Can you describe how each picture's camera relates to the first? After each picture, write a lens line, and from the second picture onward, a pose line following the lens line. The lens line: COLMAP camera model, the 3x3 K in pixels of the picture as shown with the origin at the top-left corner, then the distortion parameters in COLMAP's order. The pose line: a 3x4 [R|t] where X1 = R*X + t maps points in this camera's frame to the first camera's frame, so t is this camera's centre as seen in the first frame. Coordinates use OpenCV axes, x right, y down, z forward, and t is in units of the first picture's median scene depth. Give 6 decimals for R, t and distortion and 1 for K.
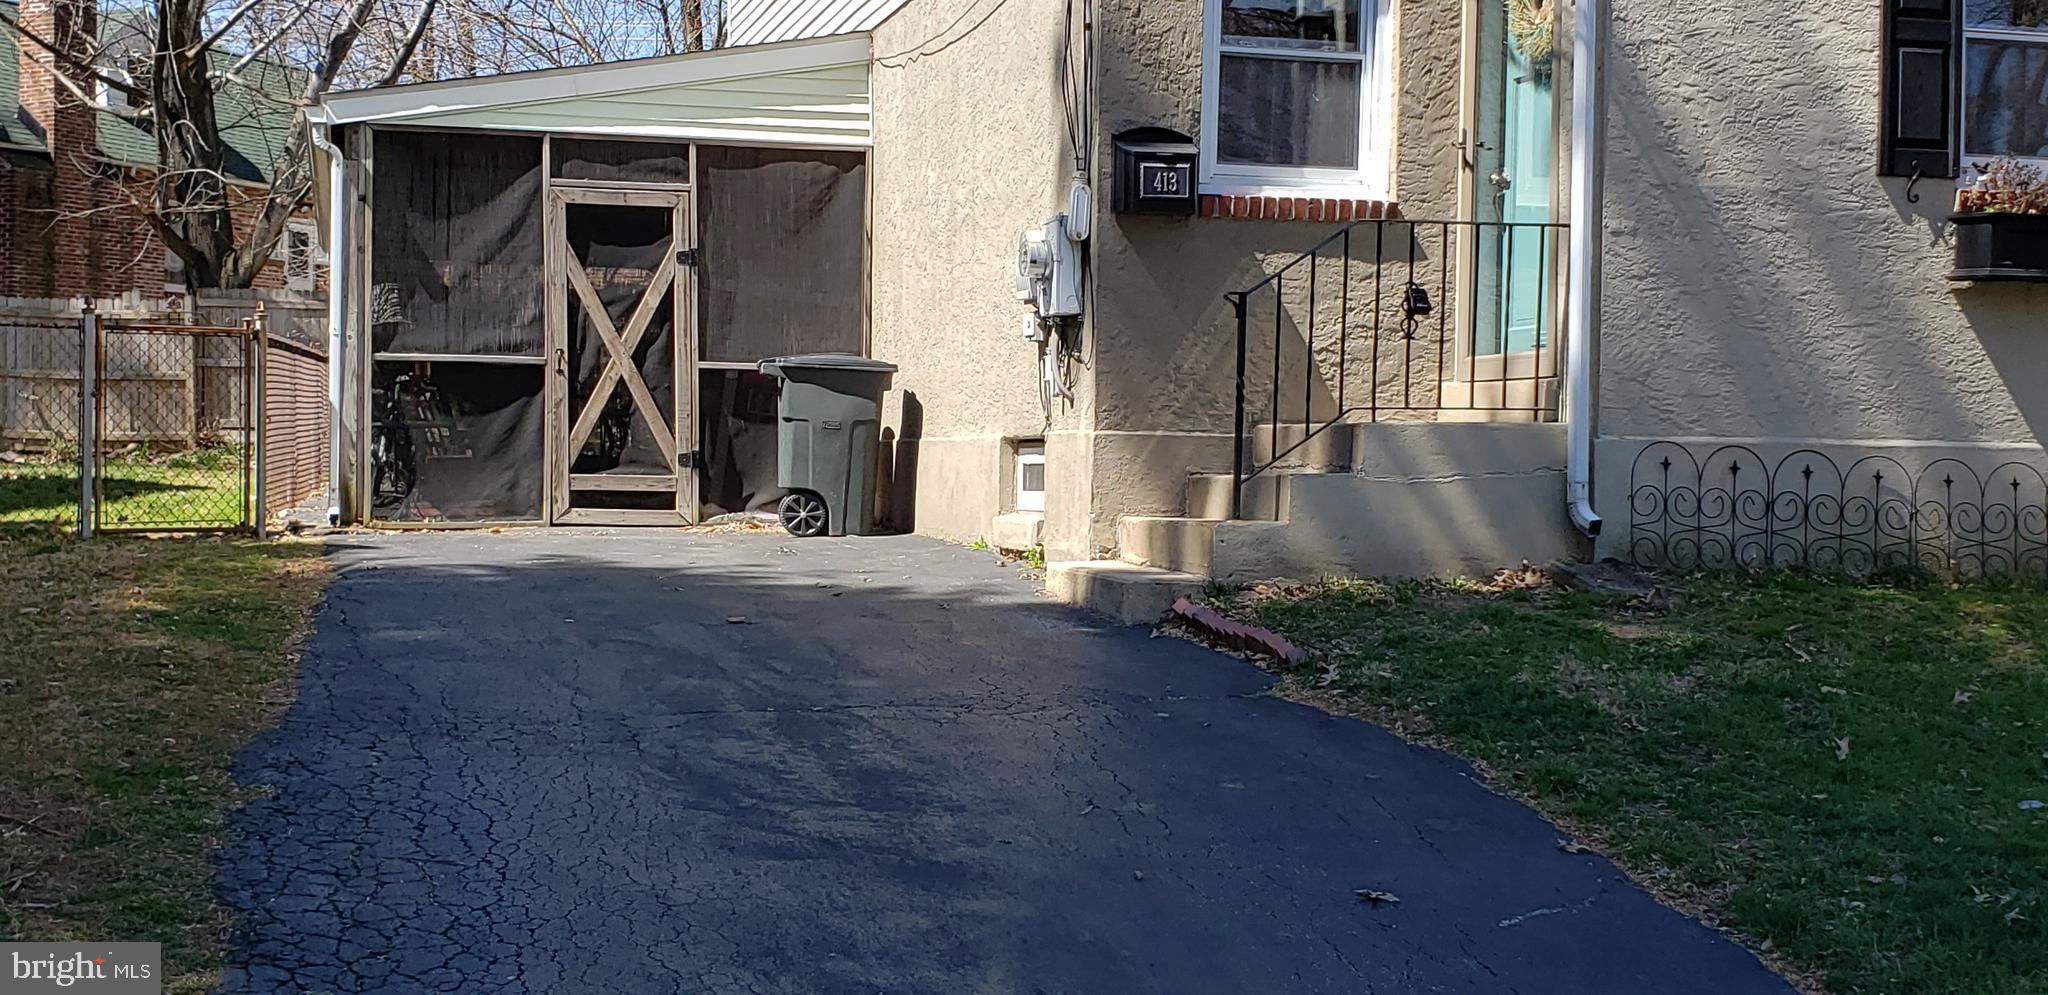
lens RADIAL K [[2502.0, 0, 1017.3], [0, 2502.0, 487.9], [0, 0, 1]] dist [0.258031, -0.982479]
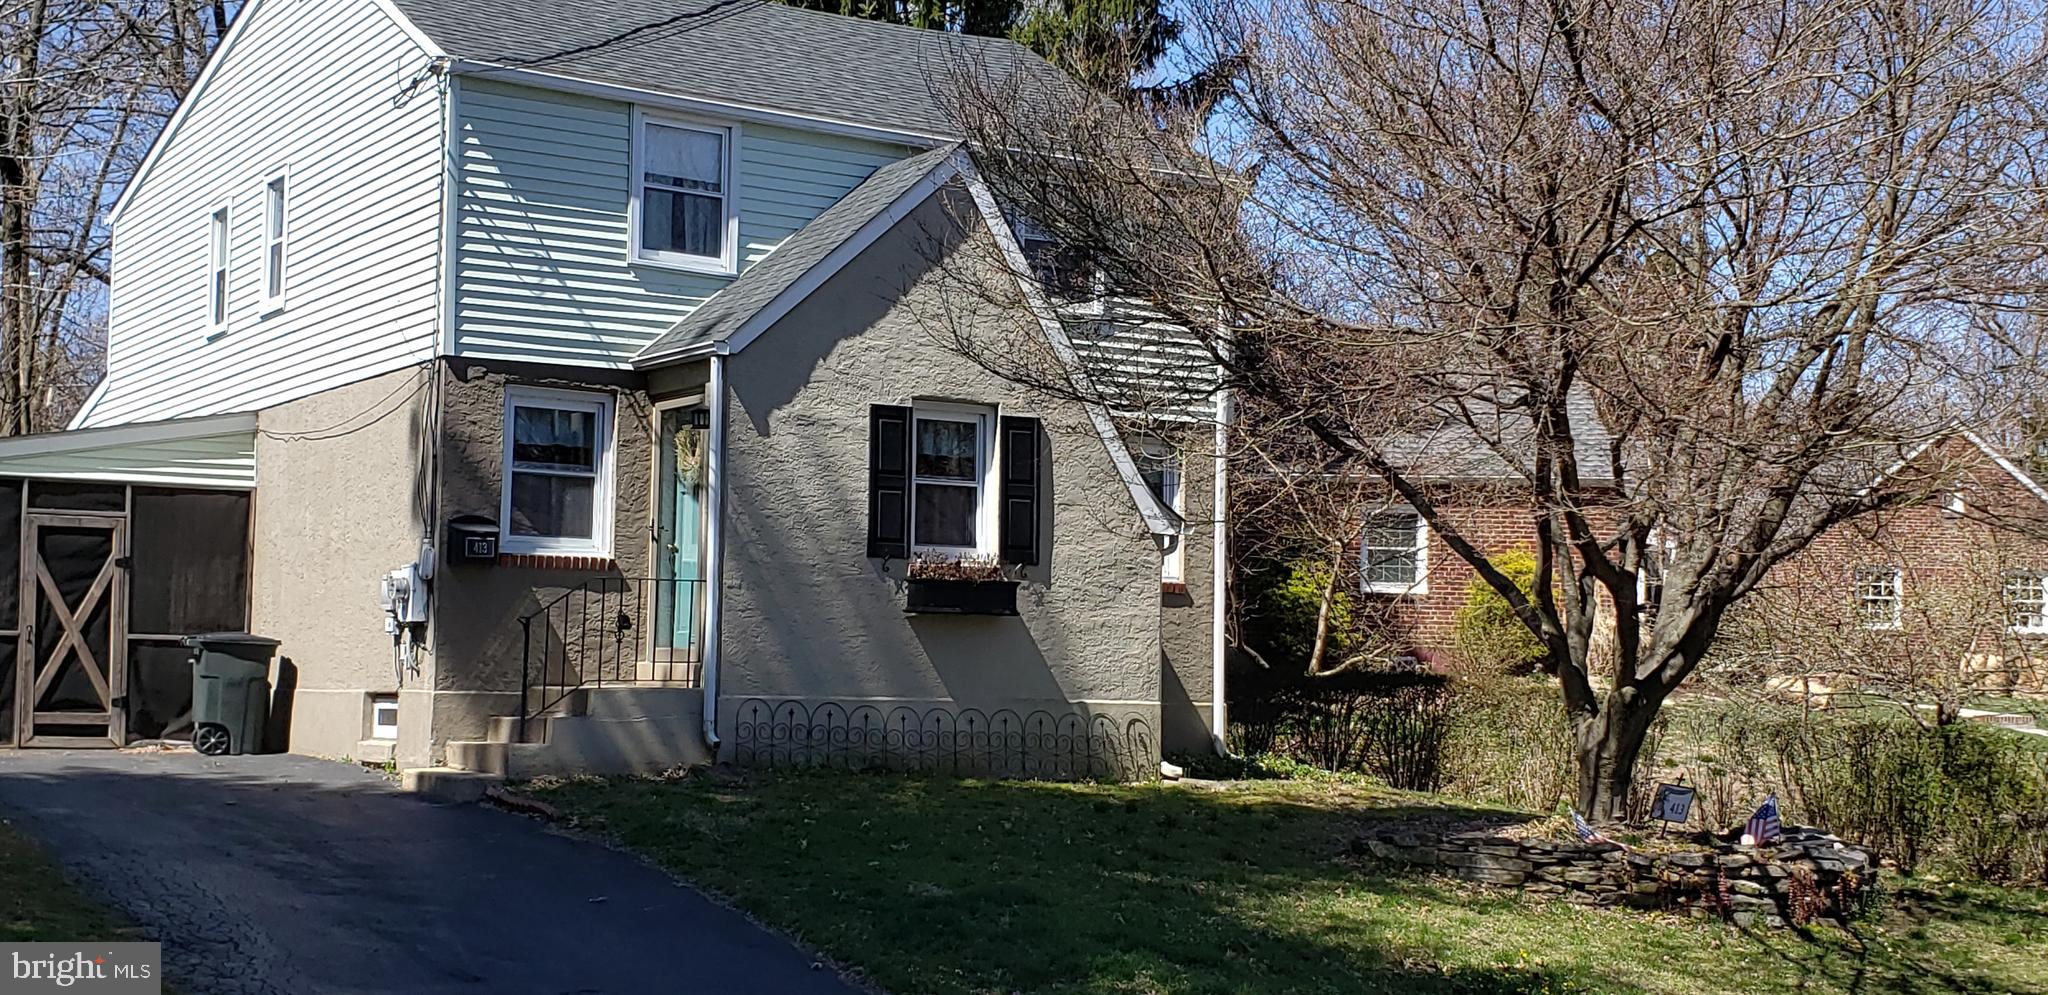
lens RADIAL K [[2502.0, 0, 1017.3], [0, 2502.0, 487.9], [0, 0, 1]] dist [0.258031, -0.982479]
pose [[0.954161, 0.025847, 0.298175, -0.104615], [-0.000566, 0.996418, -0.084563, -0.014622], [-0.299293, 0.080518, 0.950758, -0.747126]]
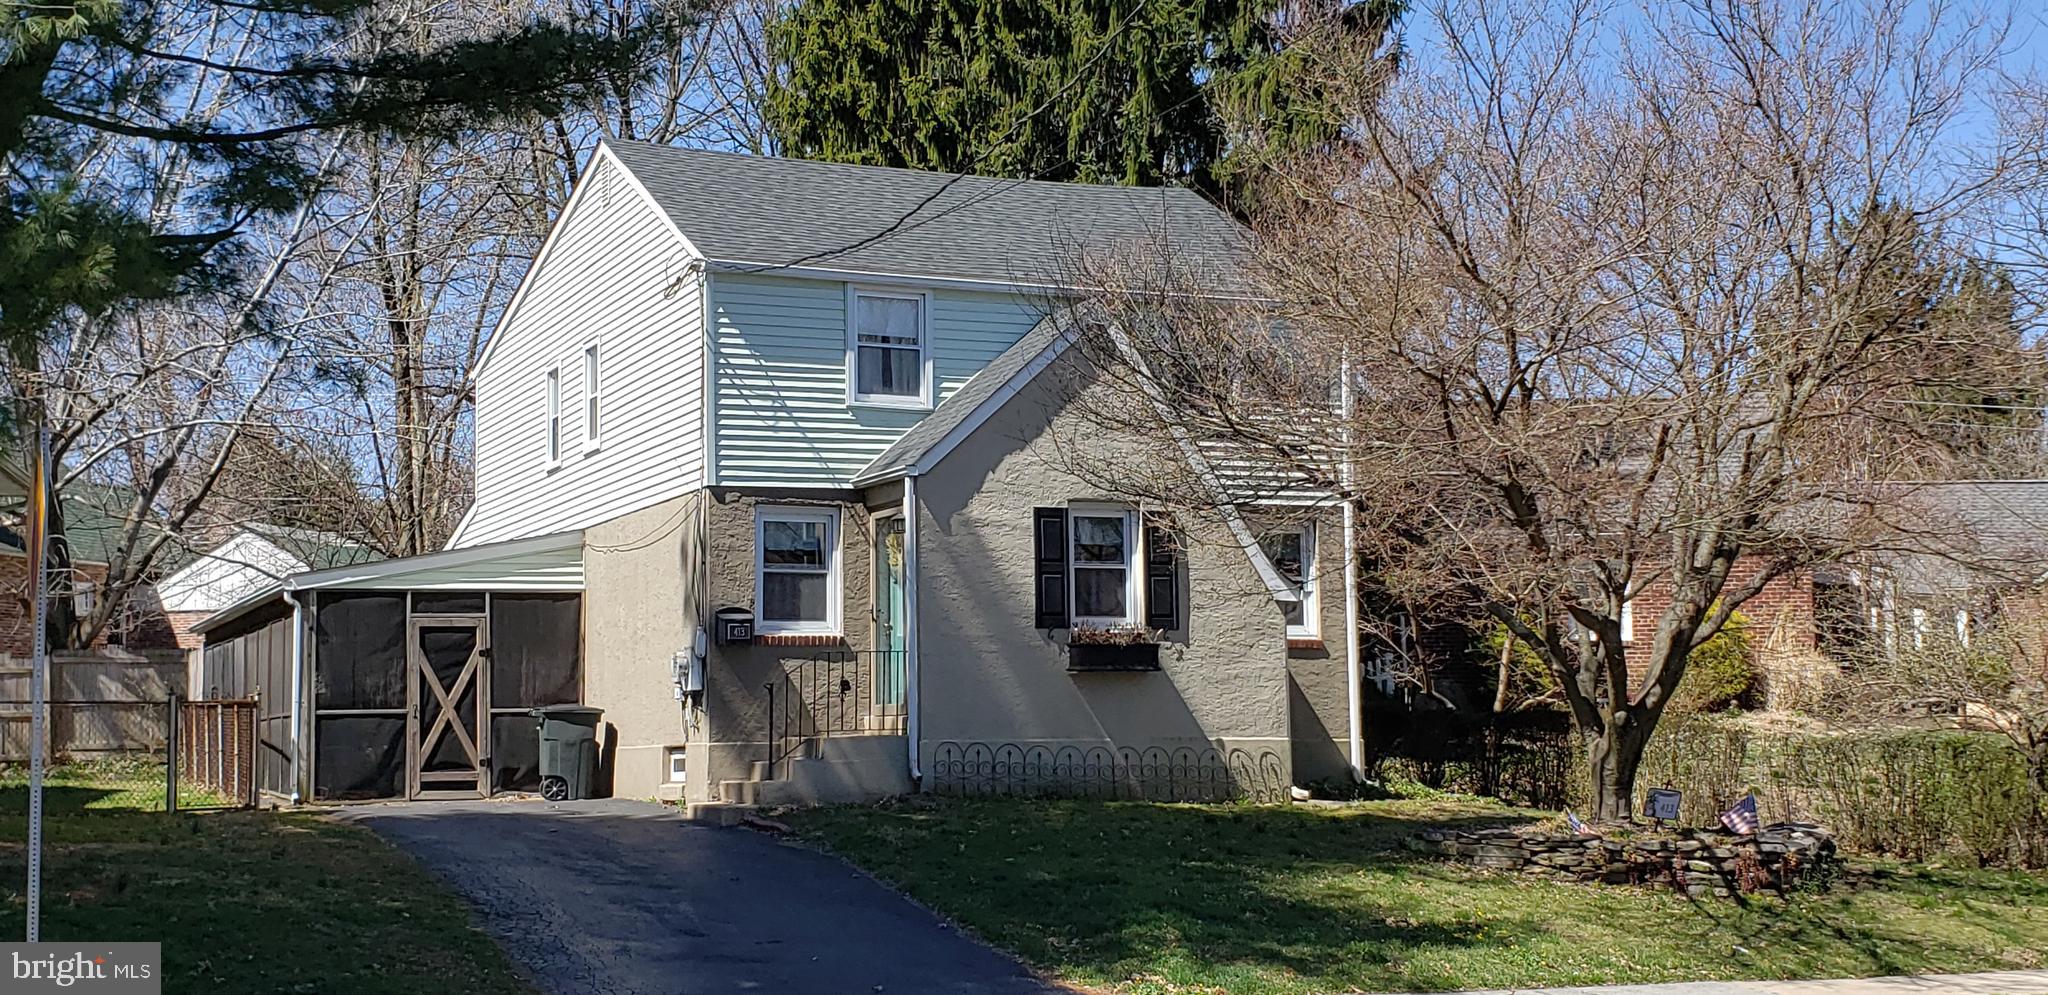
lens RADIAL K [[2502.0, 0, 1017.3], [0, 2502.0, 487.9], [0, 0, 1]] dist [0.258031, -0.982479]
pose [[0.987776, -0.009936, 0.155565, -0.042788], [0.027529, 0.993400, -0.111350, 0.008153], [-0.153432, 0.114271, 0.981530, -1.226354]]
